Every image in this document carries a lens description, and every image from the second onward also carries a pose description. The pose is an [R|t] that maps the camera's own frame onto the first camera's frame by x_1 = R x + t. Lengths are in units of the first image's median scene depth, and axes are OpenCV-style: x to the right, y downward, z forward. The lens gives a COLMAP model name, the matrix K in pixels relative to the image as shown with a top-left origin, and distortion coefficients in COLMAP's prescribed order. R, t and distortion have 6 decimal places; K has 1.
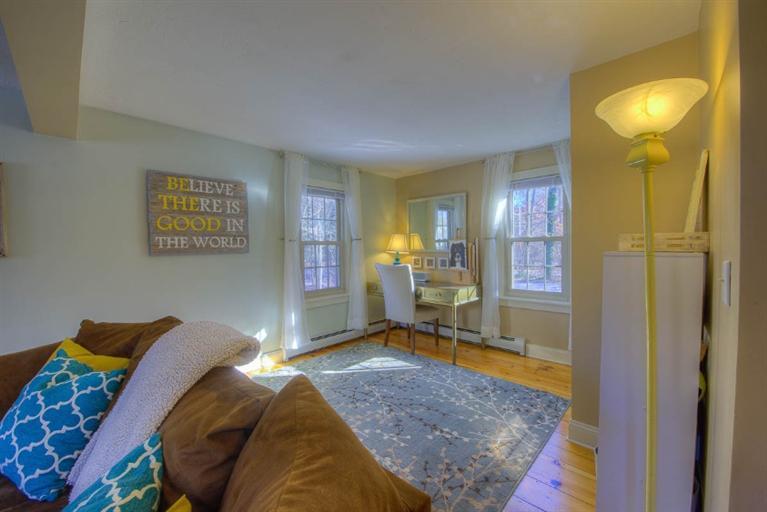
lens RADIAL K [[304.6, 0, 382.9], [0, 304.6, 255.1], [0, 0, 1]] dist [-0.021096, -0.000522]
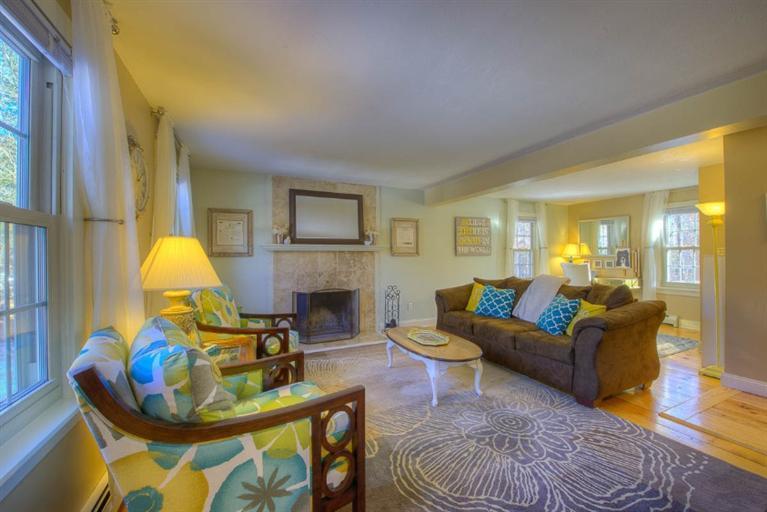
lens RADIAL K [[304.6, 0, 382.9], [0, 304.6, 255.1], [0, 0, 1]] dist [-0.021096, -0.000522]
pose [[0.926691, 0.009053, -0.375715, -0.362181], [-0.015716, 0.999769, -0.014674, 0.028825], [0.375496, 0.019503, 0.926619, -1.010040]]
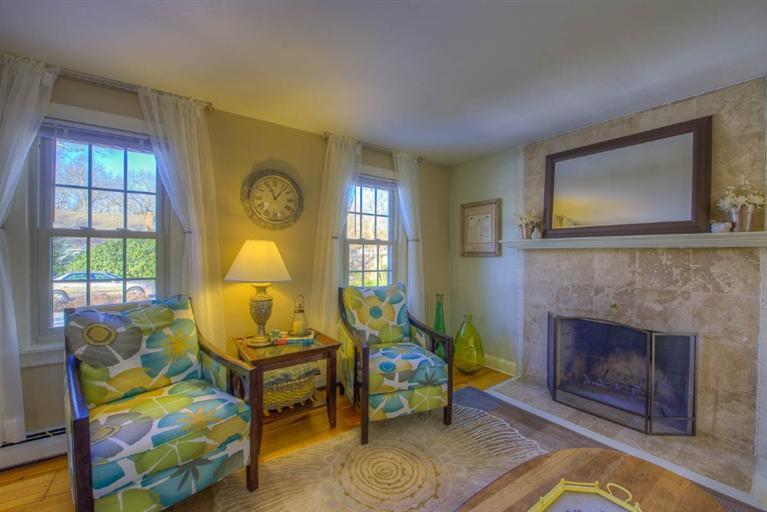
lens RADIAL K [[304.6, 0, 382.9], [0, 304.6, 255.1], [0, 0, 1]] dist [-0.021096, -0.000522]
pose [[-0.188402, 0.014371, -0.981987, -0.280952], [-0.025294, 0.999490, 0.019480, 0.008611], [0.981766, 0.028508, -0.187943, -0.185514]]
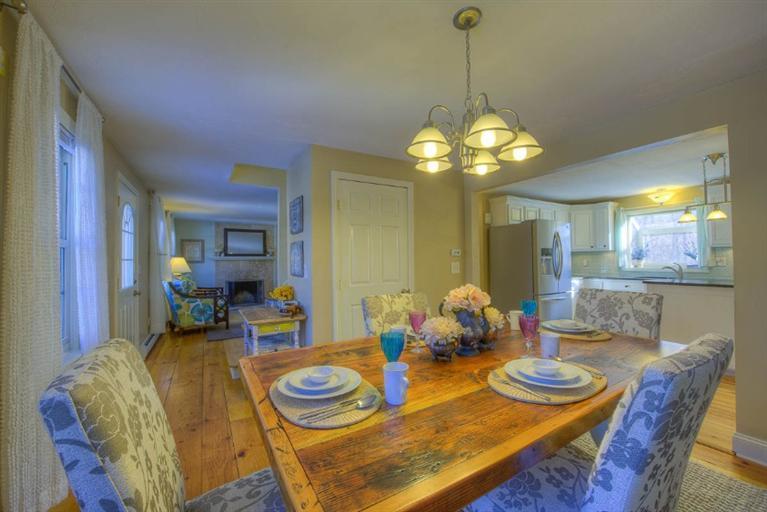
lens RADIAL K [[304.6, 0, 382.9], [0, 304.6, 255.1], [0, 0, 1]] dist [-0.021096, -0.000522]
pose [[0.962164, -0.000555, -0.272472, 0.841023], [-0.009097, 0.999375, -0.034159, 0.032453], [0.272320, 0.035345, 0.961557, -2.118422]]
